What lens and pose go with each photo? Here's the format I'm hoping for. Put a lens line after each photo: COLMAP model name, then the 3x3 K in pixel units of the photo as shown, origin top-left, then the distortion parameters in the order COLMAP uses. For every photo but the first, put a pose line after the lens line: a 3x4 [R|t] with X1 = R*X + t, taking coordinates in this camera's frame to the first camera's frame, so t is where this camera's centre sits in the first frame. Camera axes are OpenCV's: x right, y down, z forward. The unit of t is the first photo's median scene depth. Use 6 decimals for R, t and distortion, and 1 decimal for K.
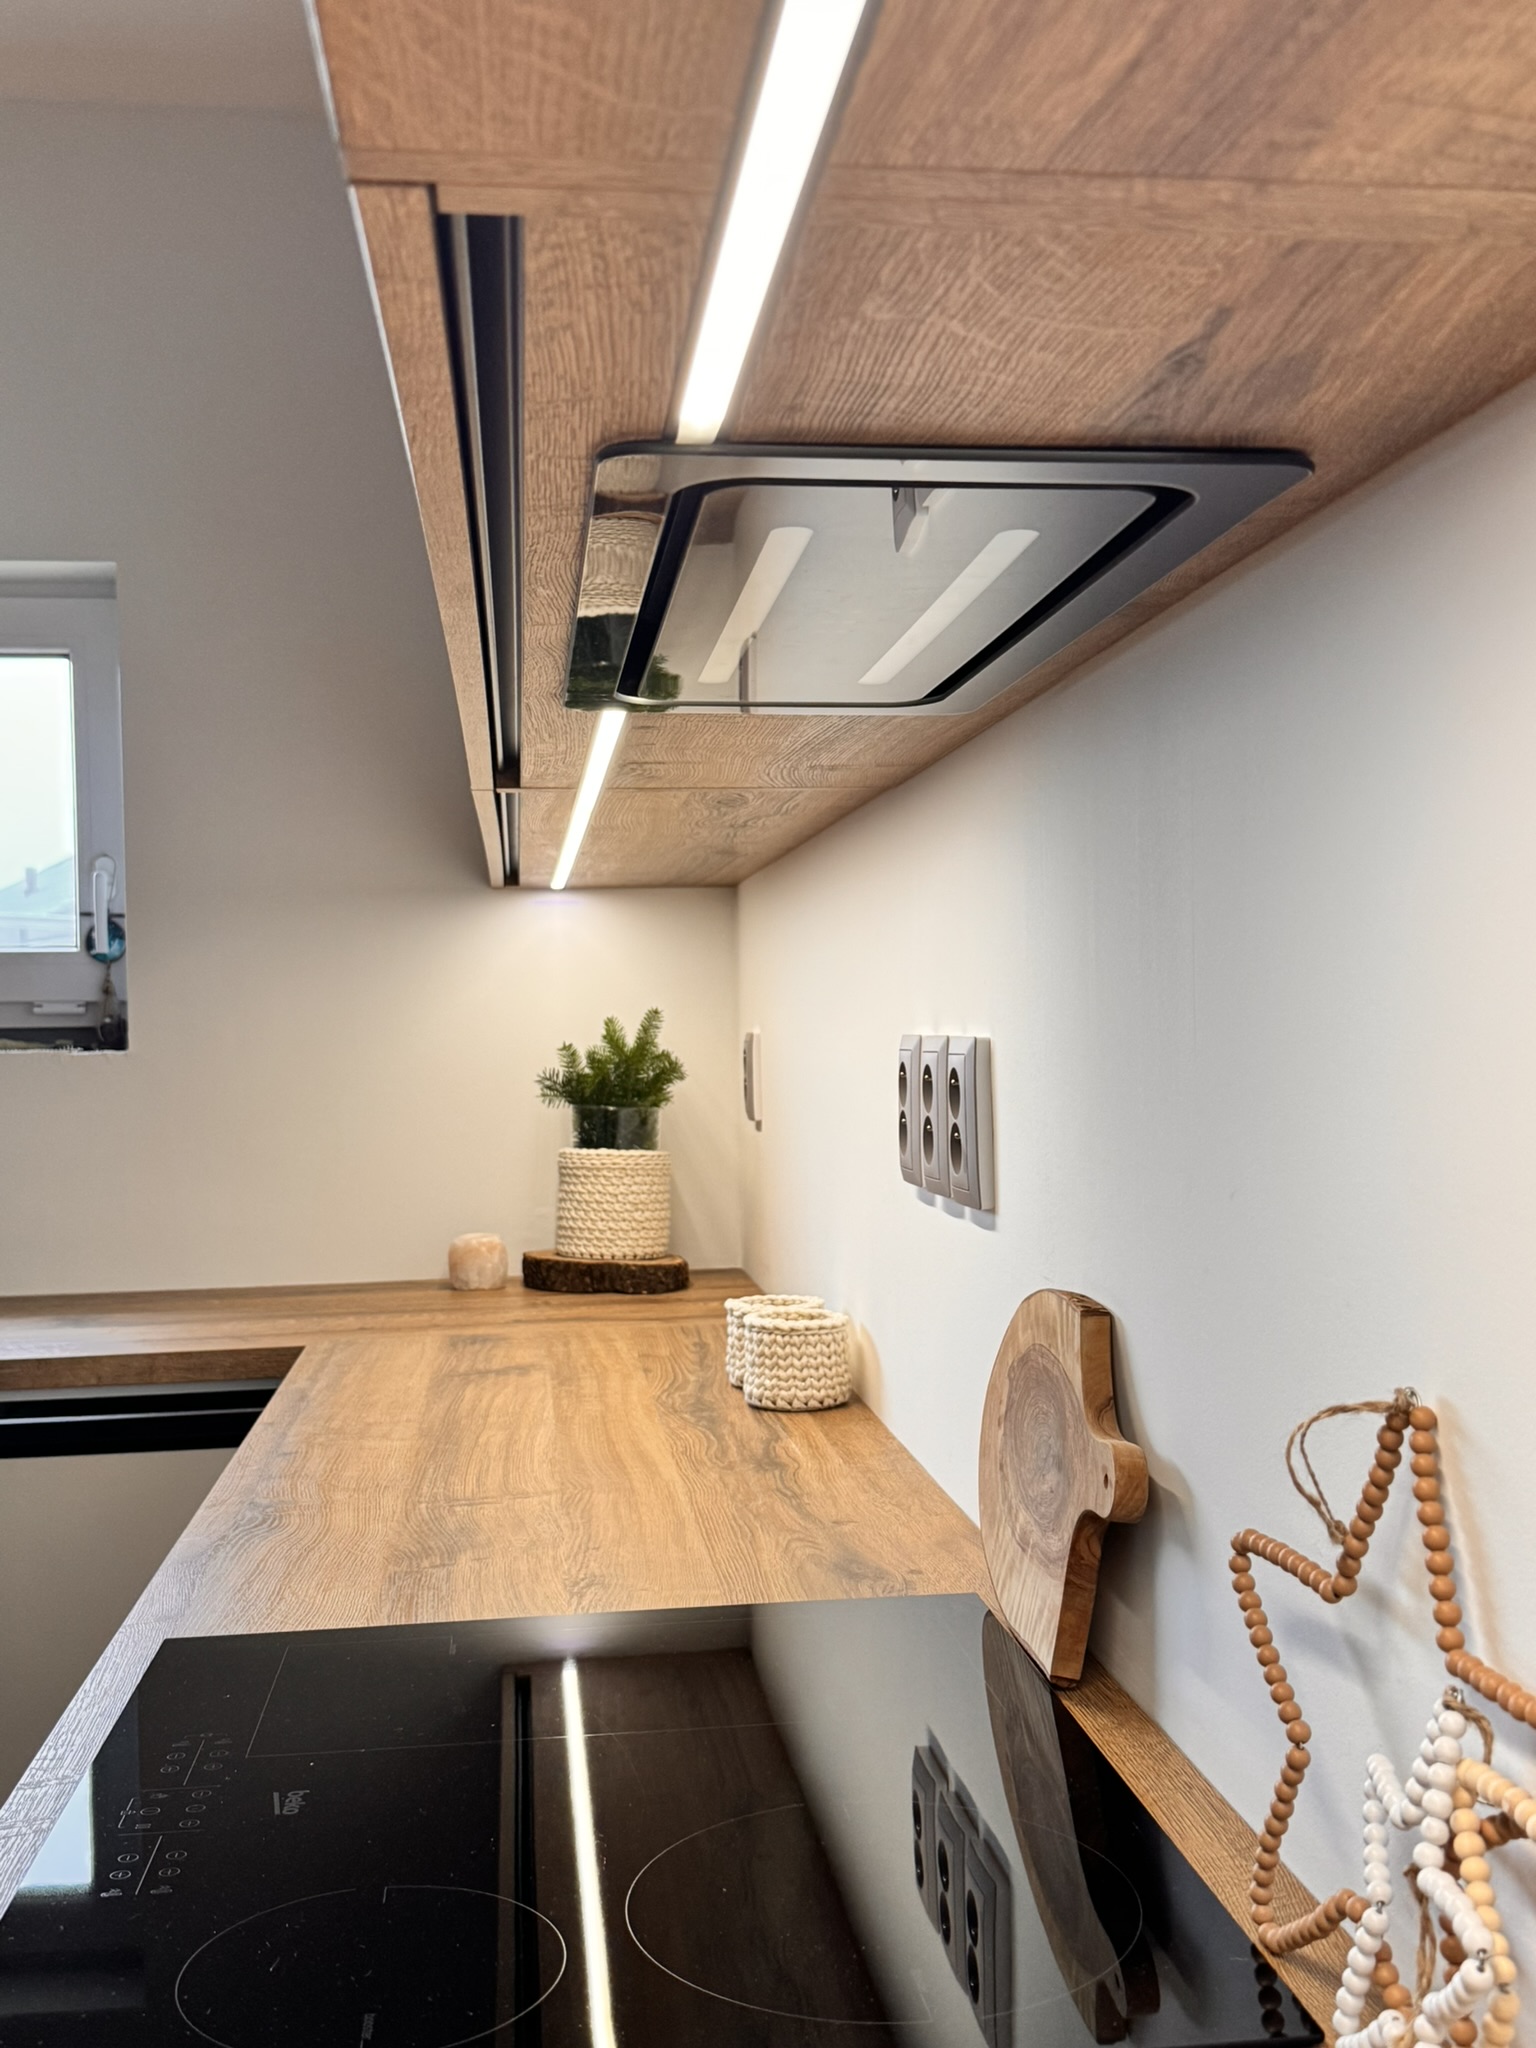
lens RADIAL K [[2017.1, 0, 772.2], [0, 2017.1, 1041.2], [0, 0, 1]] dist [0.189517, -0.418217]
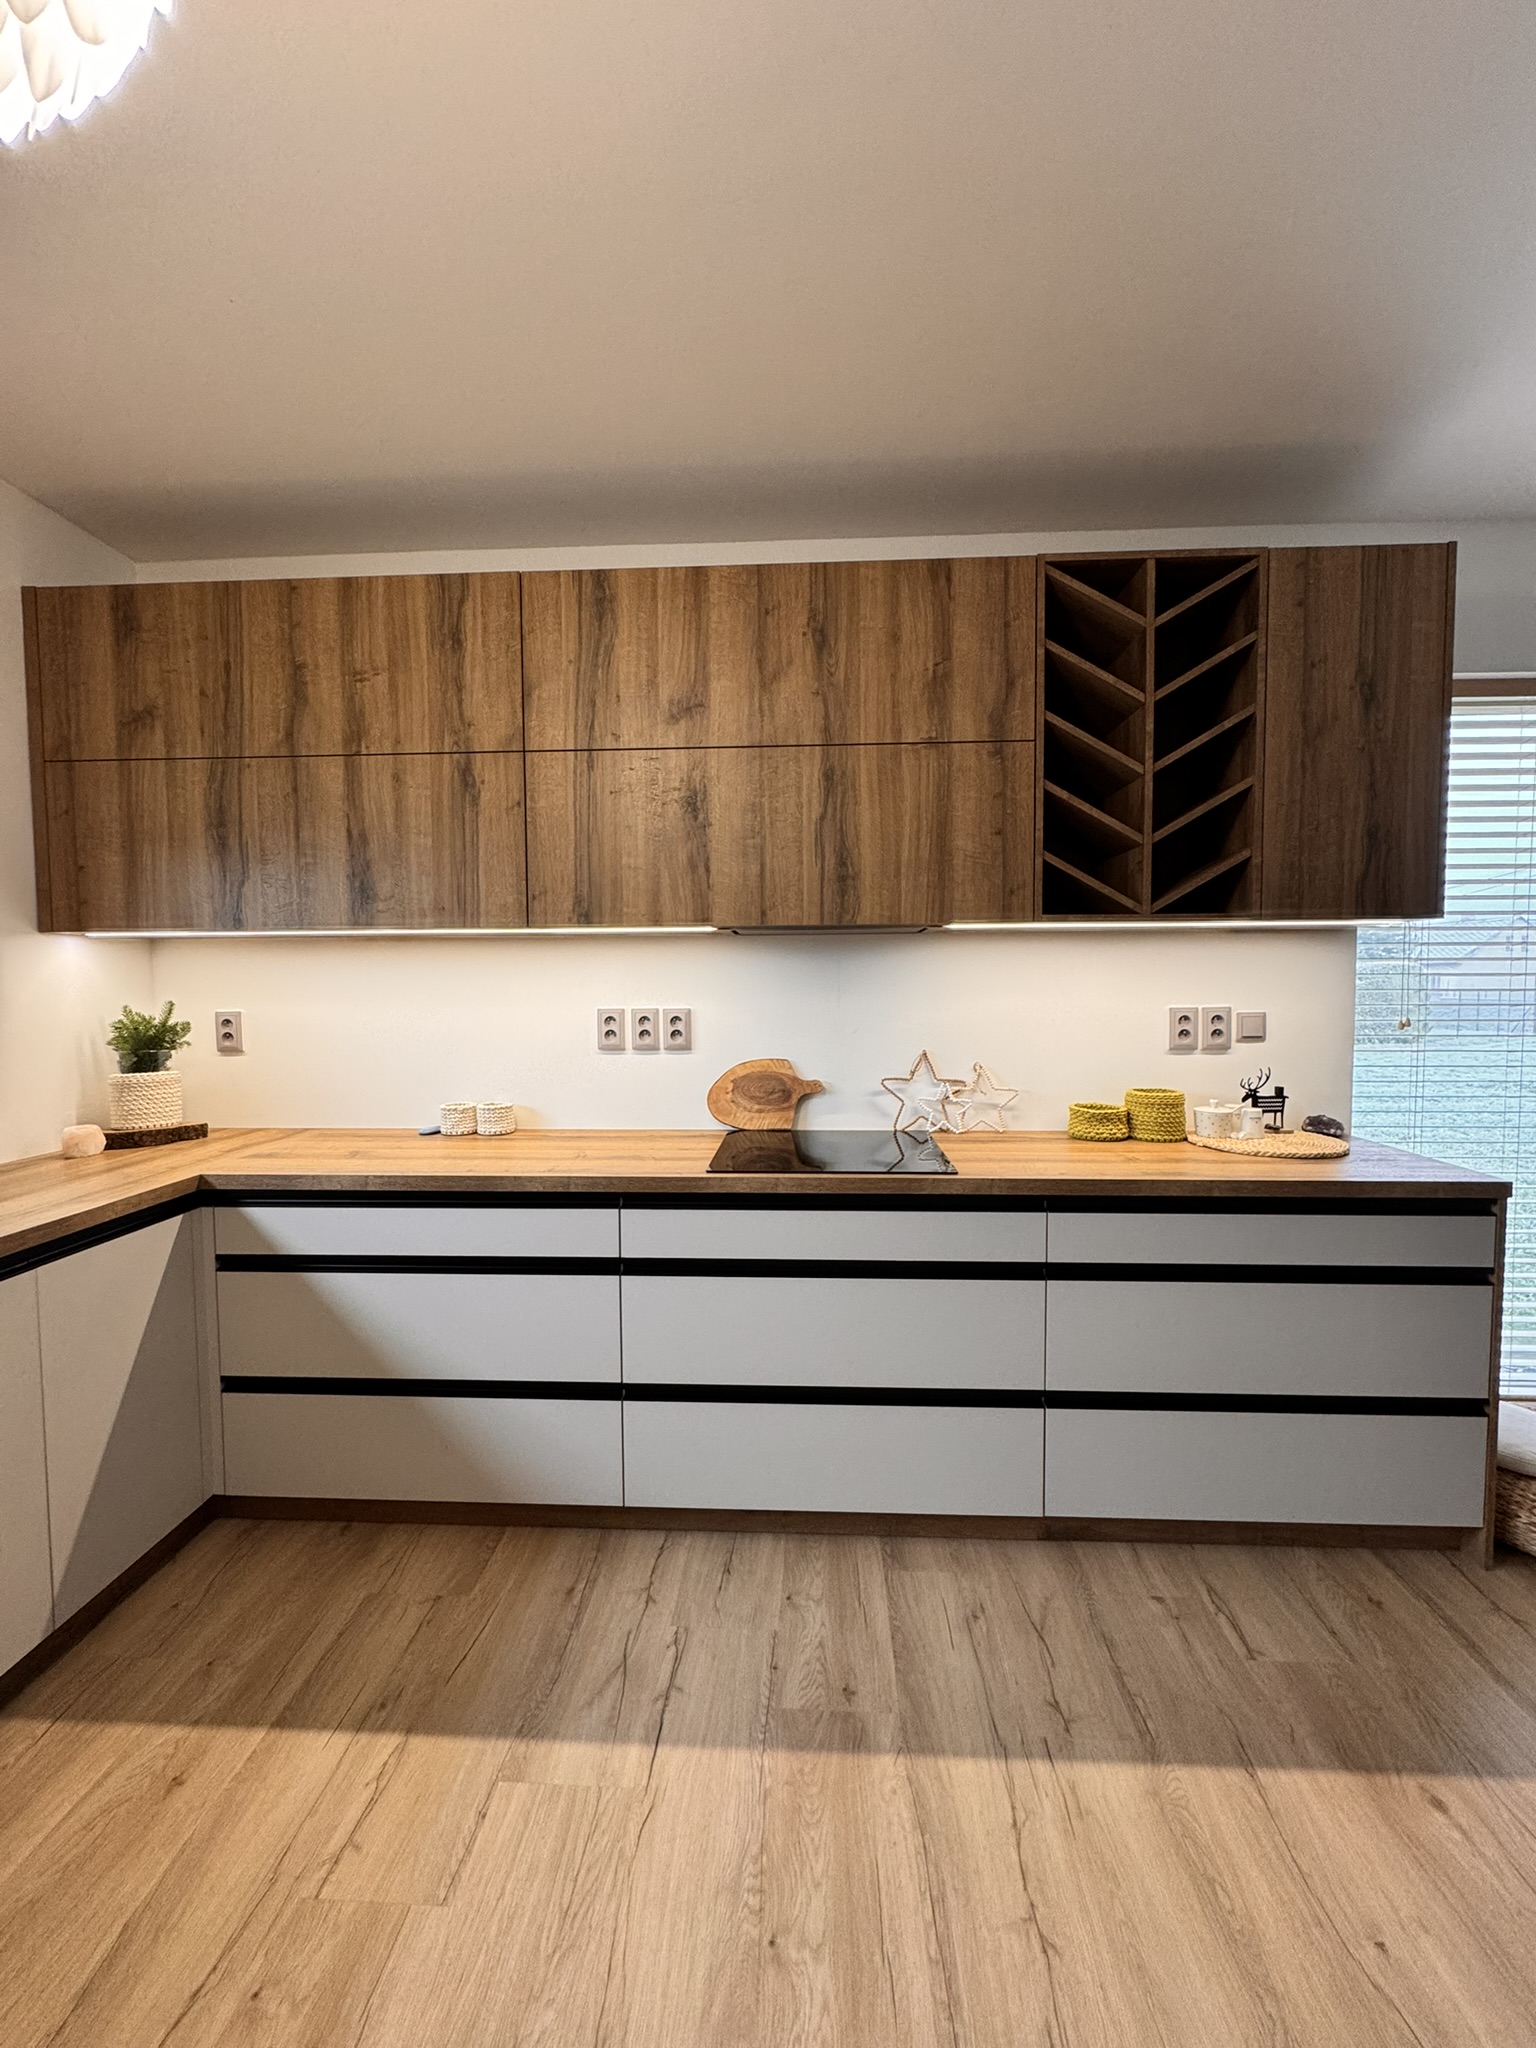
lens RADIAL K [[816.4, 0, 771.2], [0, 816.4, 1020.8], [0, 0, 1]] dist [-0.001775, -0.000045]
pose [[0.170135, -0.030741, 0.984941, -1.124295], [0.013134, 0.999495, 0.028926, -0.016168], [-0.985333, 0.008015, 0.170453, 0.406345]]
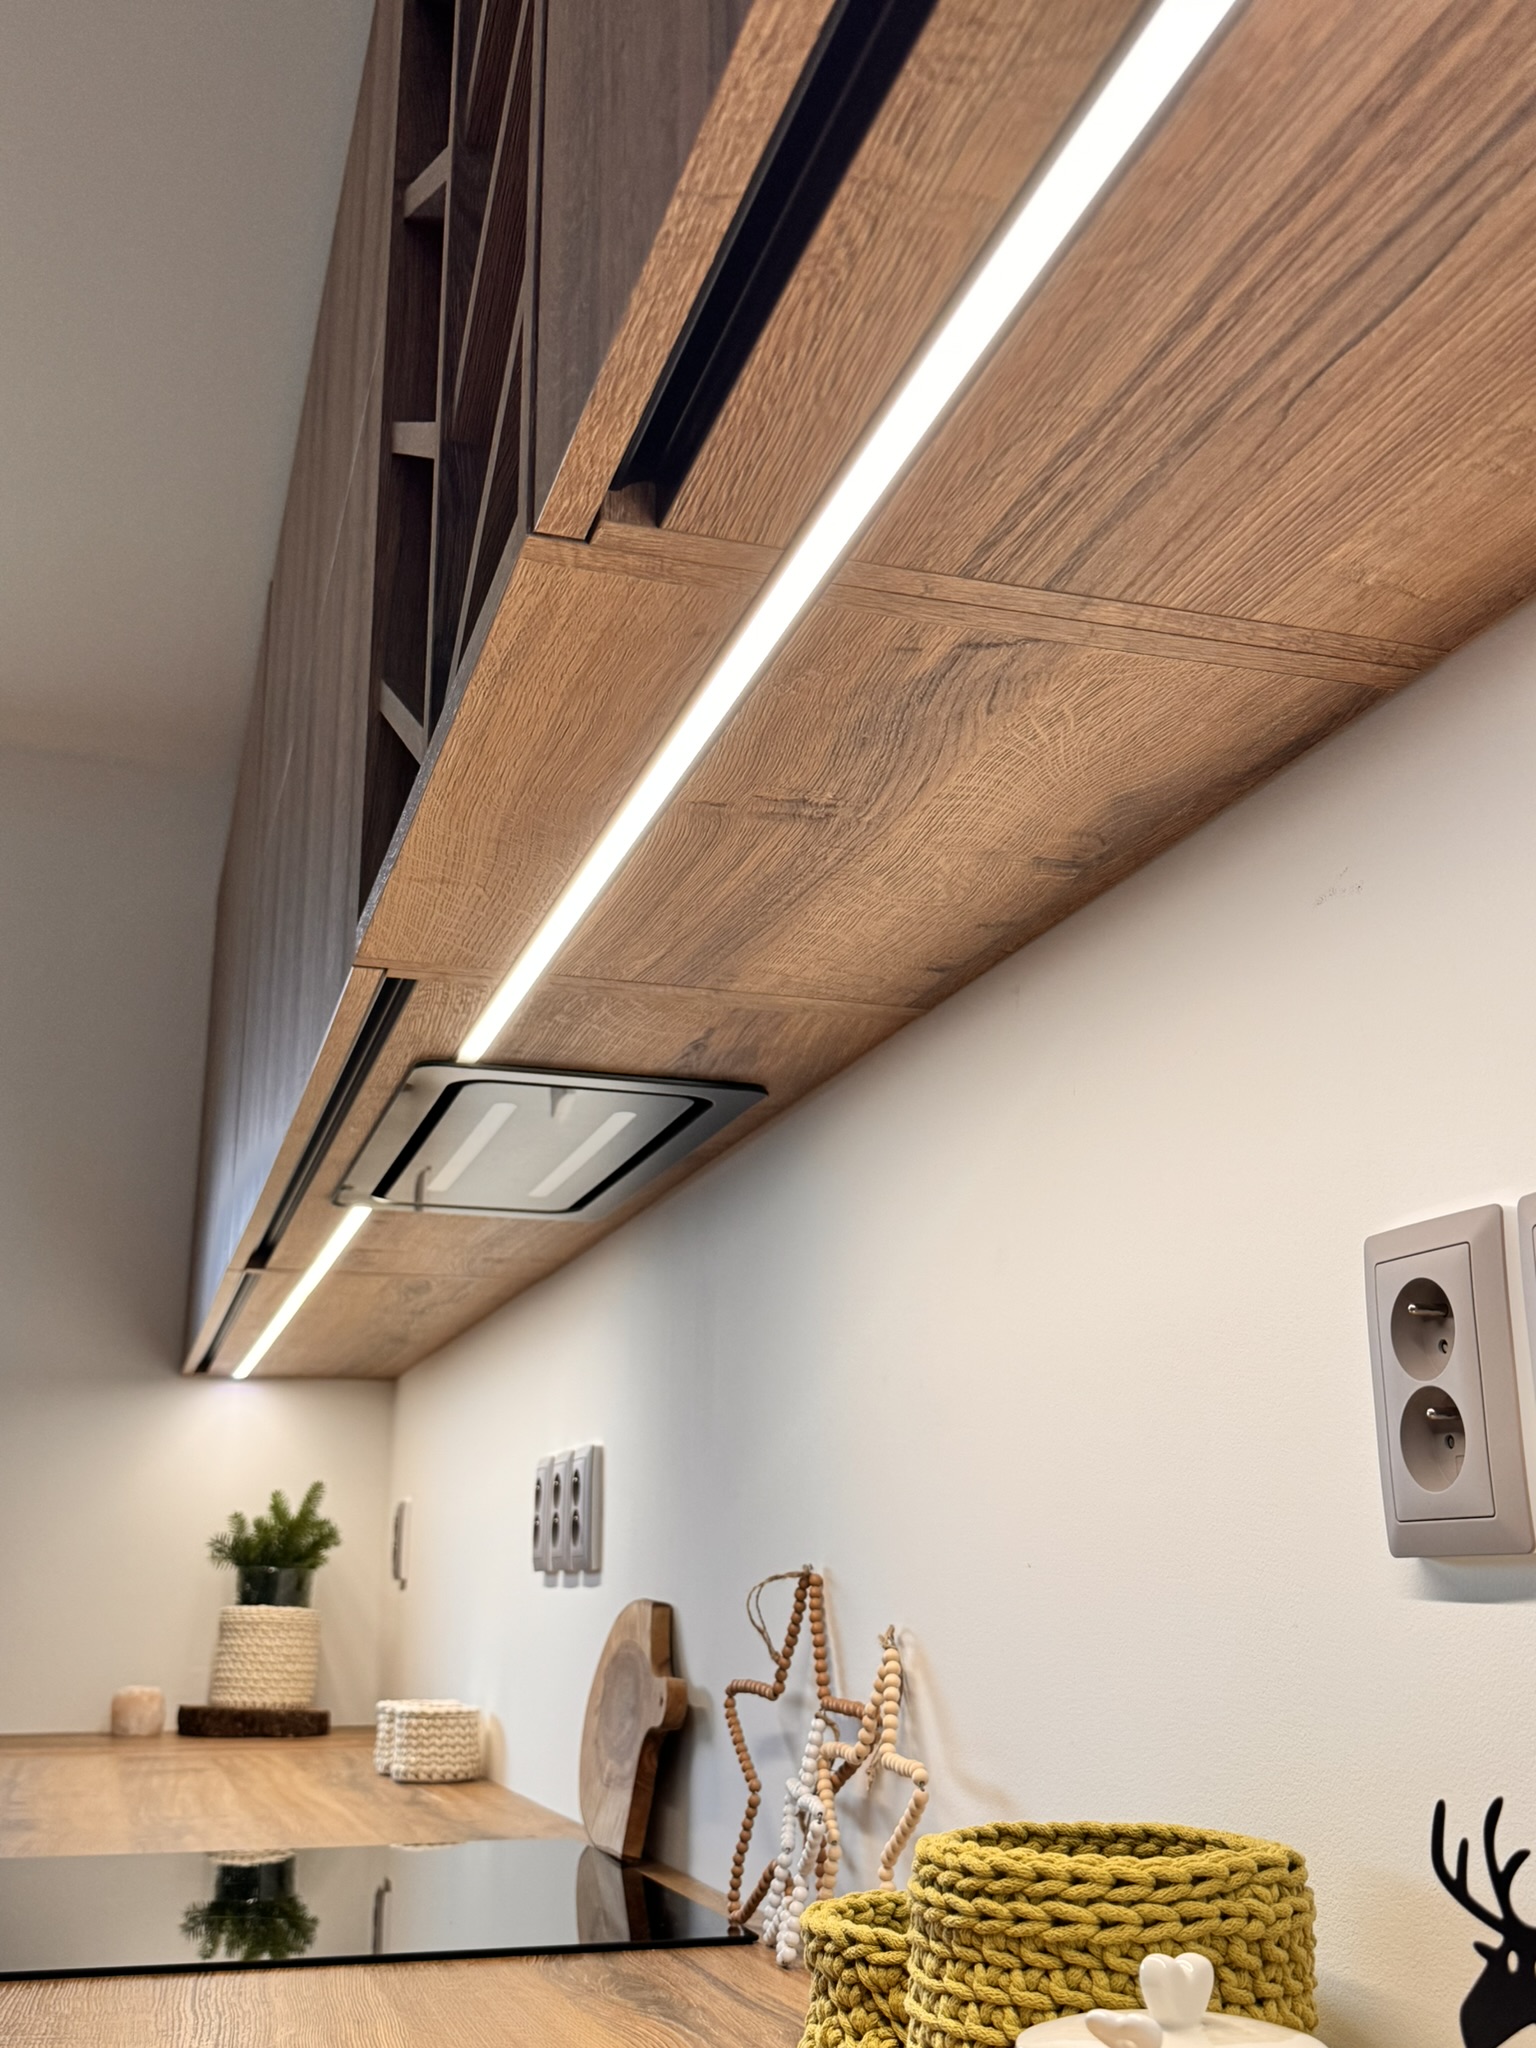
lens RADIAL K [[2017.1, 0, 772.2], [0, 2017.1, 1041.2], [0, 0, 1]] dist [0.189517, -0.418217]
pose [[0.982833, 0.064458, 0.172872, -0.032019], [-0.015380, 0.962348, -0.271384, 0.083475], [-0.183856, 0.264066, 0.946819, -0.354249]]
